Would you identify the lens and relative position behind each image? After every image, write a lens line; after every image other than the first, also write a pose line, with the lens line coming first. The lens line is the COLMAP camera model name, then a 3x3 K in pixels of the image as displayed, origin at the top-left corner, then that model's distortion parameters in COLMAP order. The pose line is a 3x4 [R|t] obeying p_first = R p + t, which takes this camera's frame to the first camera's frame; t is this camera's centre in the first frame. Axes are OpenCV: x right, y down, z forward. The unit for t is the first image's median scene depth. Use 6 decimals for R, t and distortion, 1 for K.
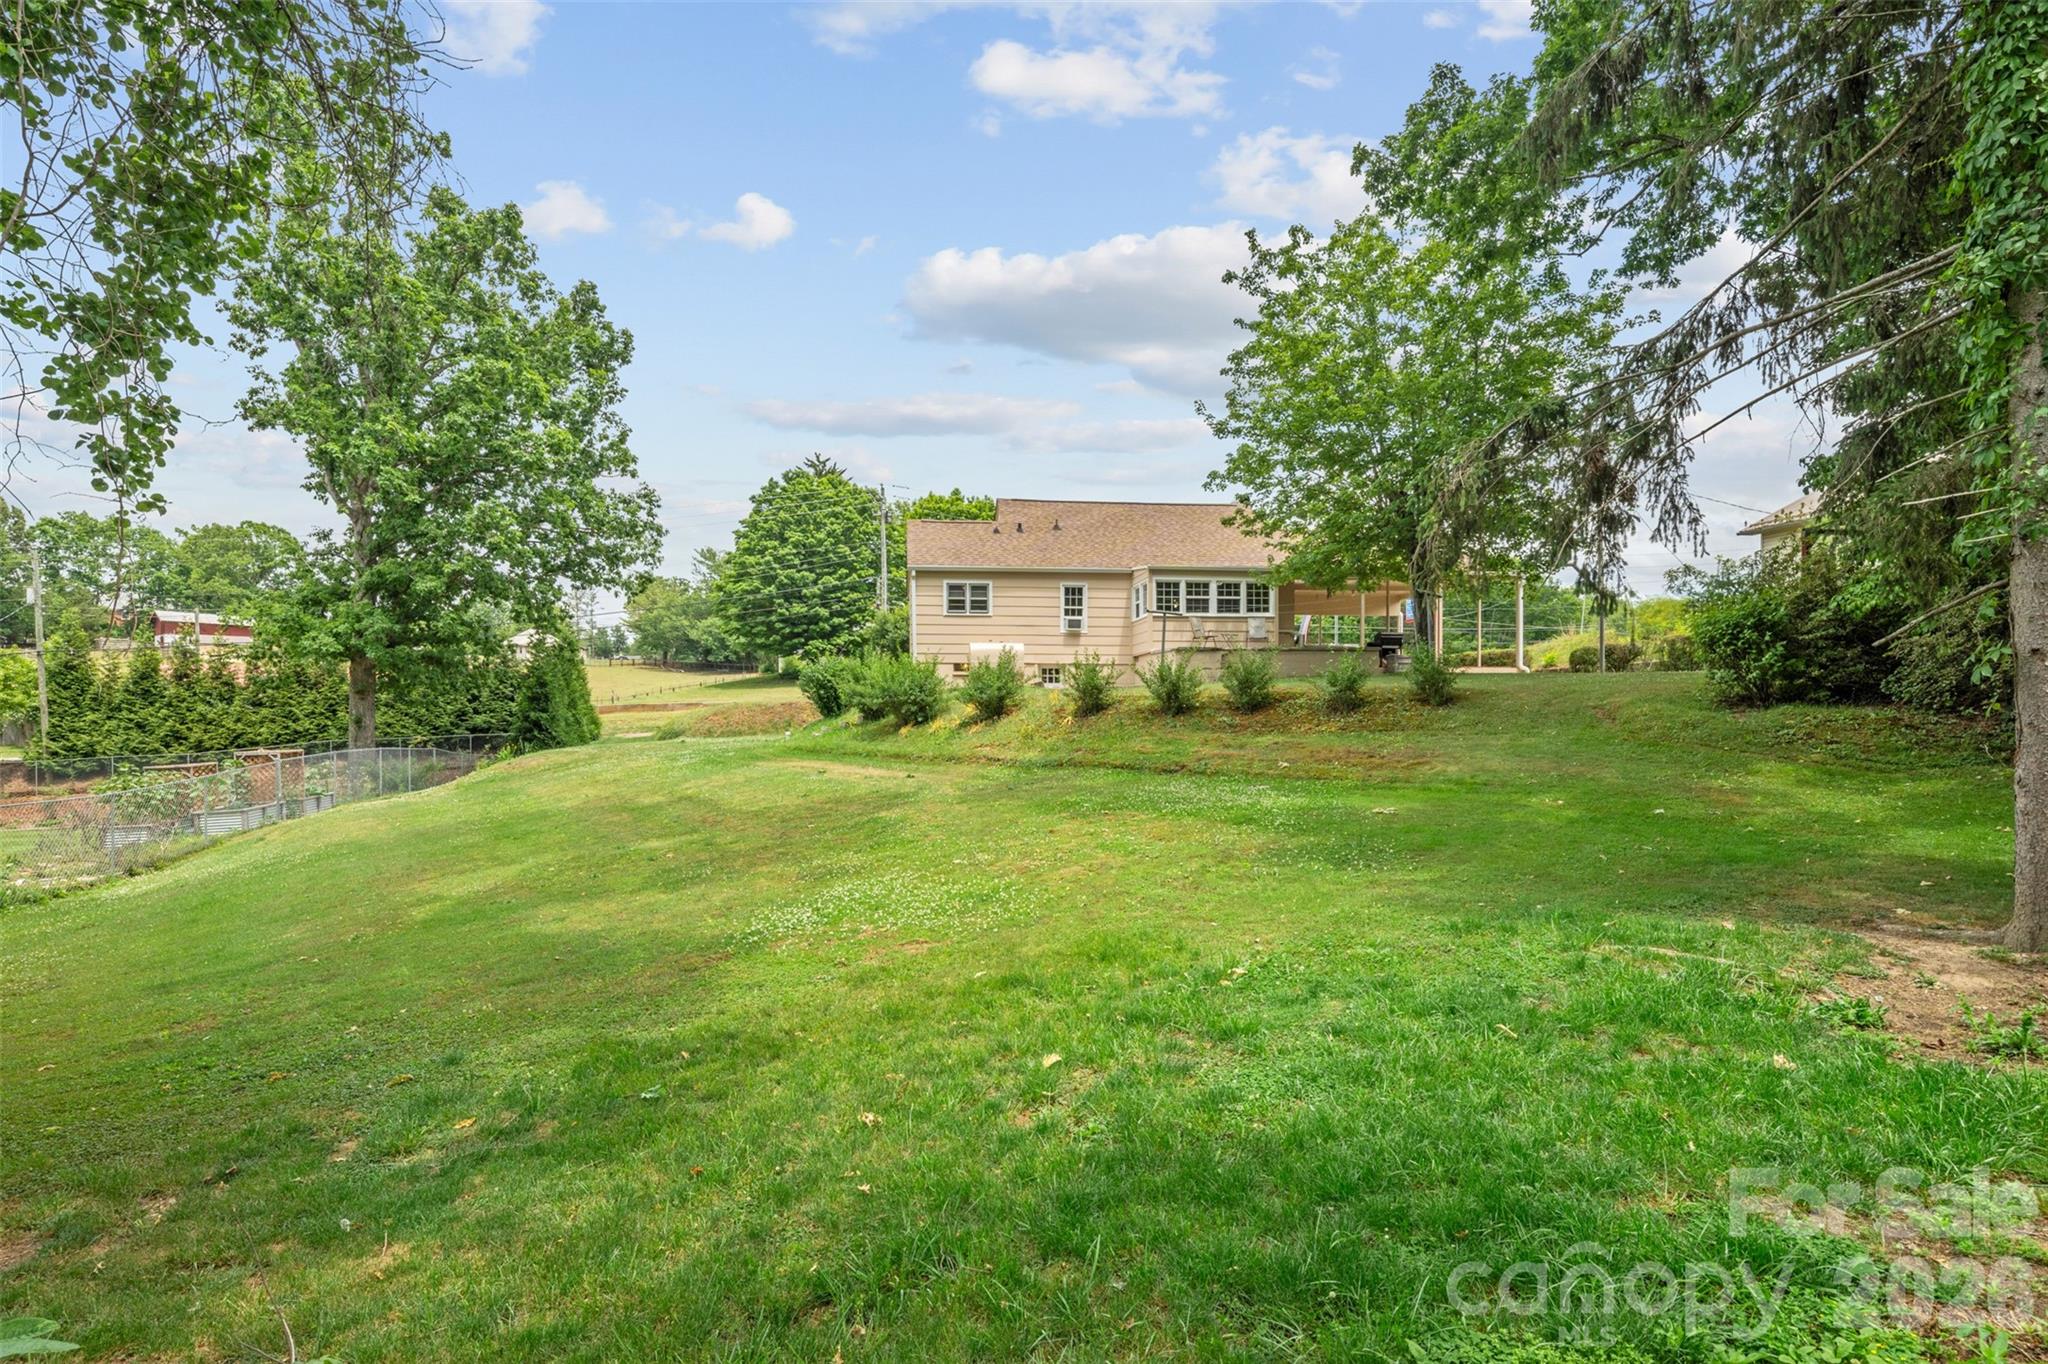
lens RADIAL K [[999.8, 0, 1090.7], [0, 999.8, 678.2], [0, 0, 1]] dist [0.002445, -0.004175]
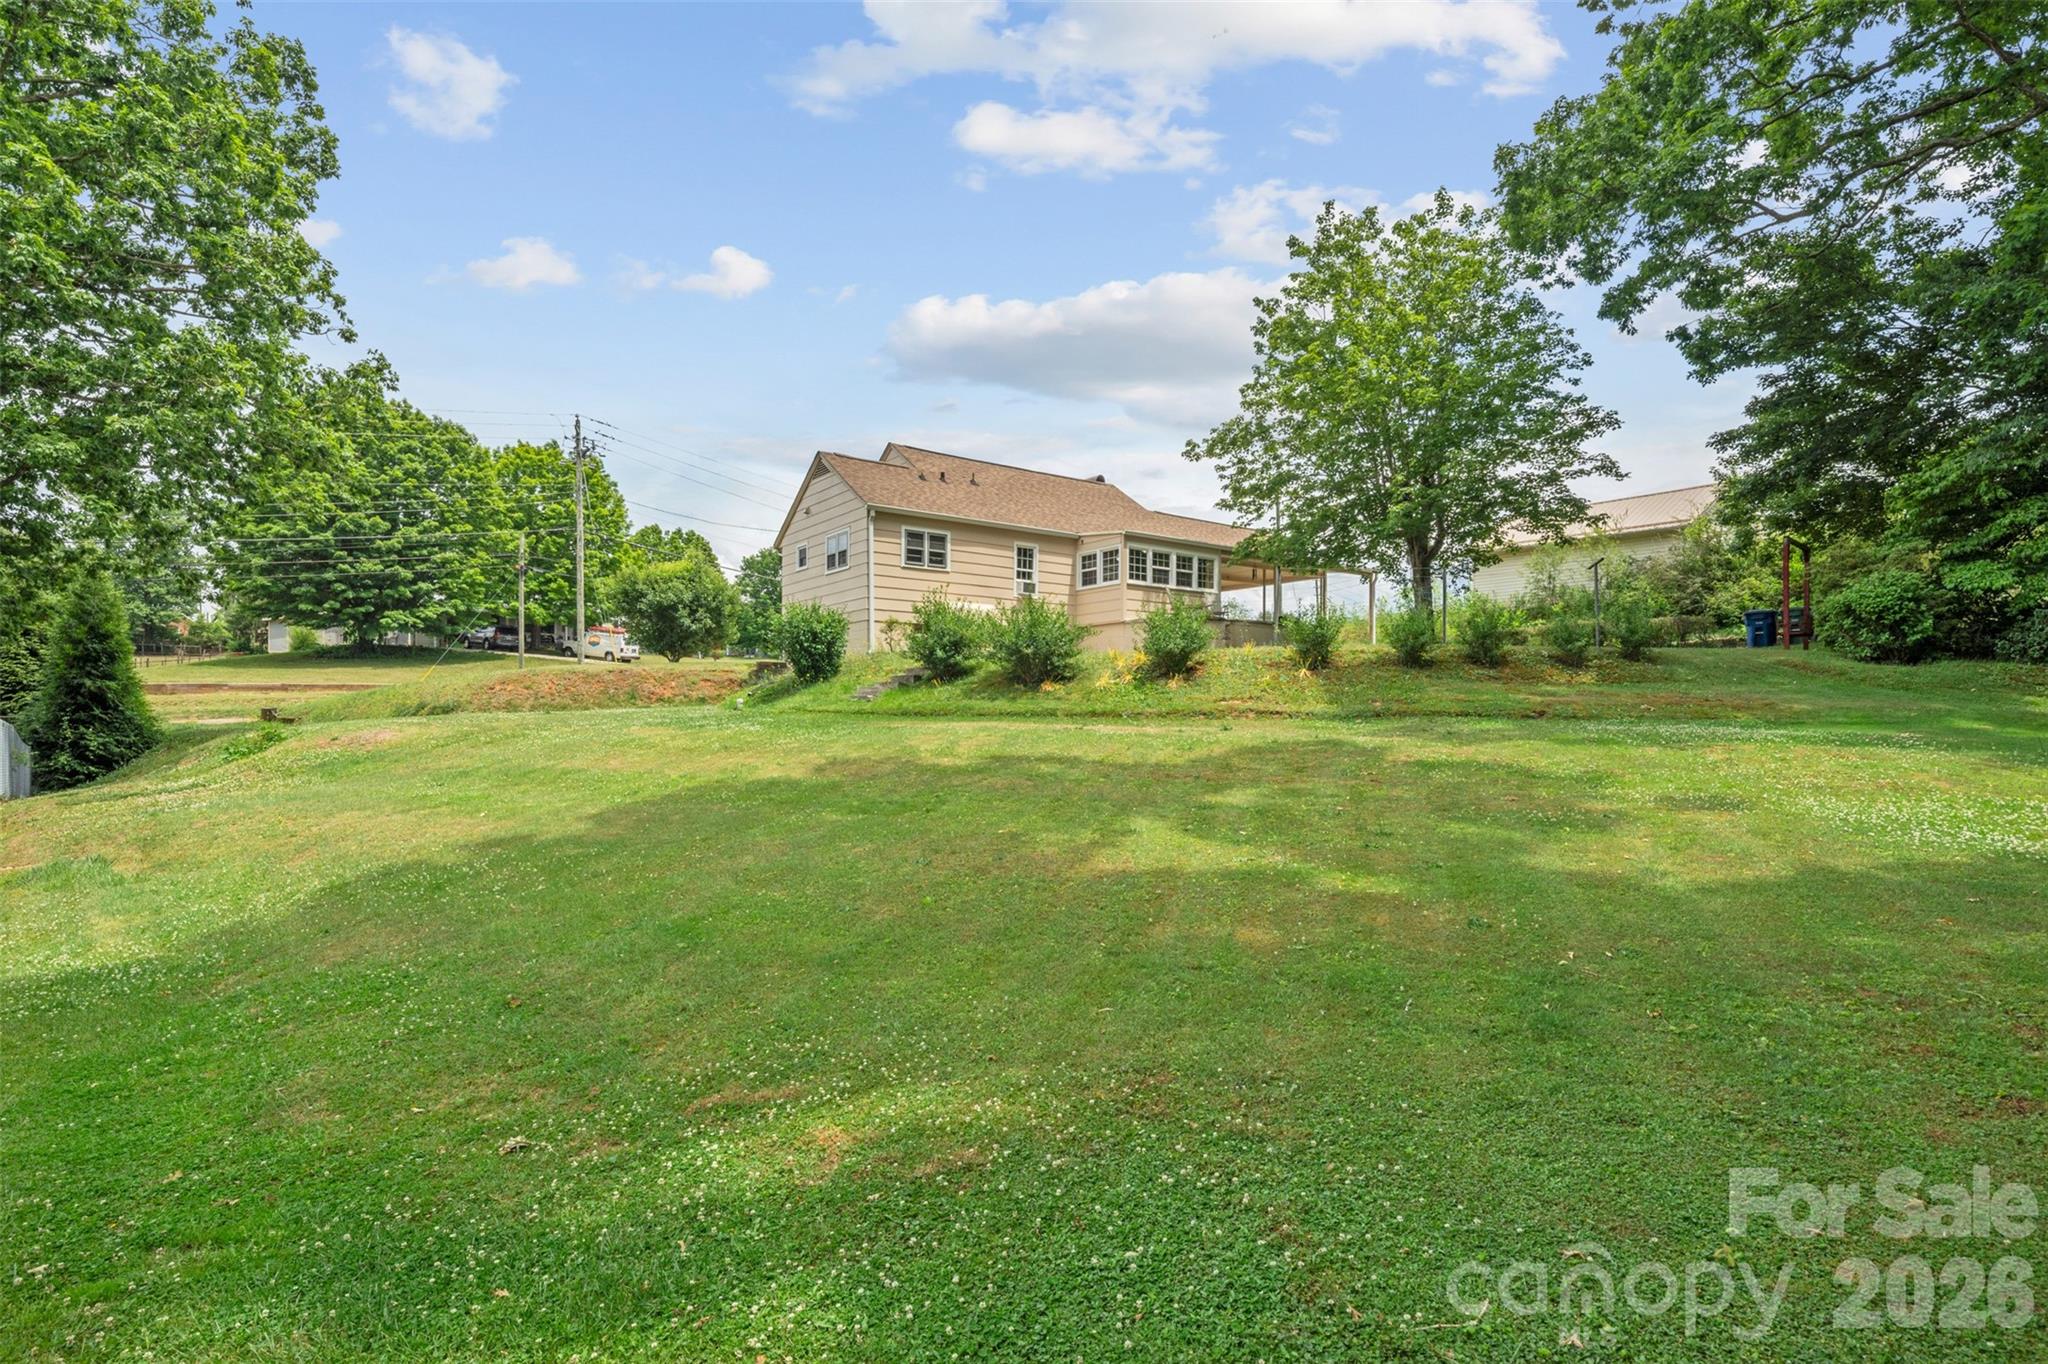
lens RADIAL K [[999.8, 0, 1025.4], [0, 999.8, 694.0], [0, 0, 1]] dist [0.002445, -0.004175]
pose [[0.879626, 0.019584, 0.475263, -0.454668], [-0.019596, 0.999796, -0.004929, 0.047574], [-0.475263, -0.004978, 0.879830, 0.198163]]
